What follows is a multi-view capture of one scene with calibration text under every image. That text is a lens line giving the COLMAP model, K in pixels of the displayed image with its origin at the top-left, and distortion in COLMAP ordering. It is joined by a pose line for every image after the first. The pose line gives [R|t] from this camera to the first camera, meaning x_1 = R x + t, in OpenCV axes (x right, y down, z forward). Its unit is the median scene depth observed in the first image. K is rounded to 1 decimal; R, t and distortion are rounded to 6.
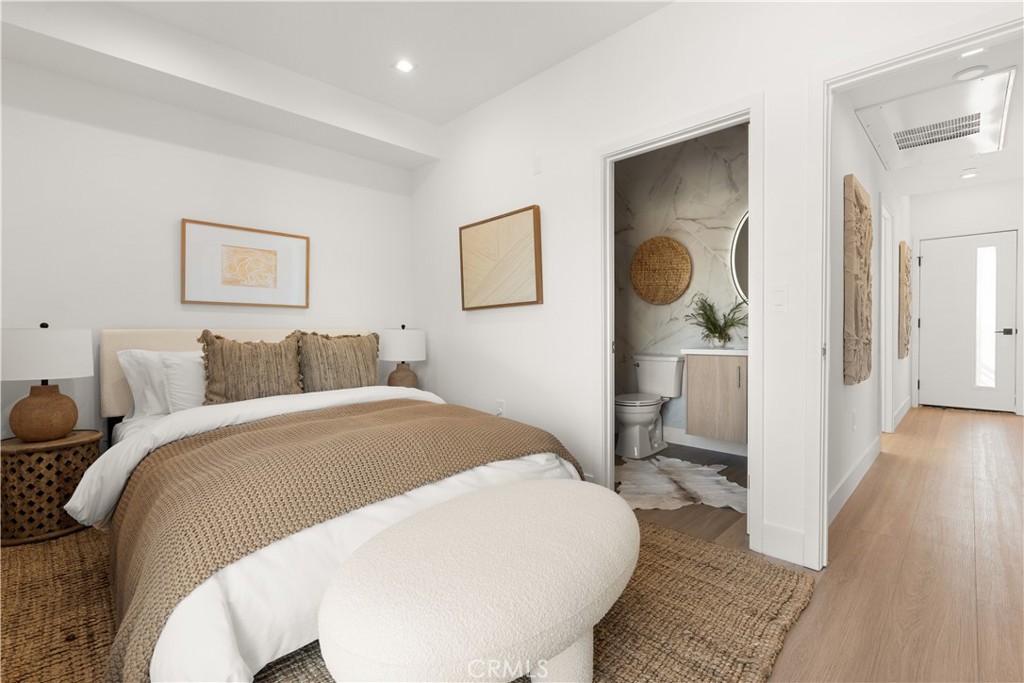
lens RADIAL K [[466.0, 0, 512.0], [0, 466.0, 341.5], [0, 0, 1]] dist [-0.000548, 0.000008]
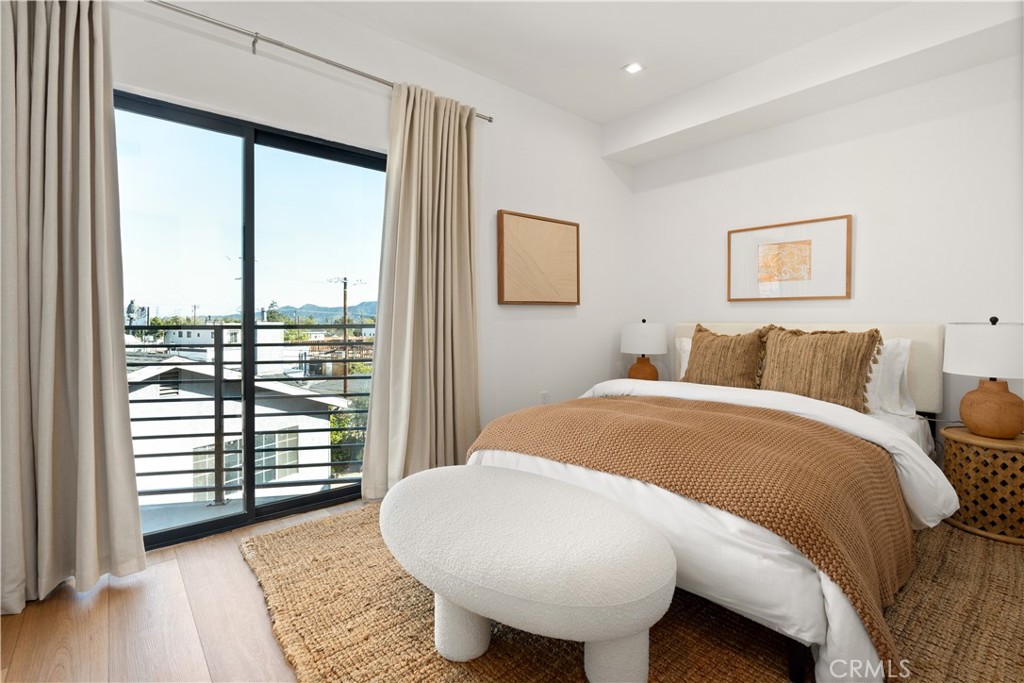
lens RADIAL K [[476.8, 0, 512.2], [0, 476.8, 329.0], [0, 0, 1]] dist [0.000069, 0.000011]
pose [[-0.089684, 0.015198, -0.995854, 0.562894], [-0.028118, 0.999446, 0.017785, -0.017835], [0.995573, 0.029596, -0.089207, 0.556680]]
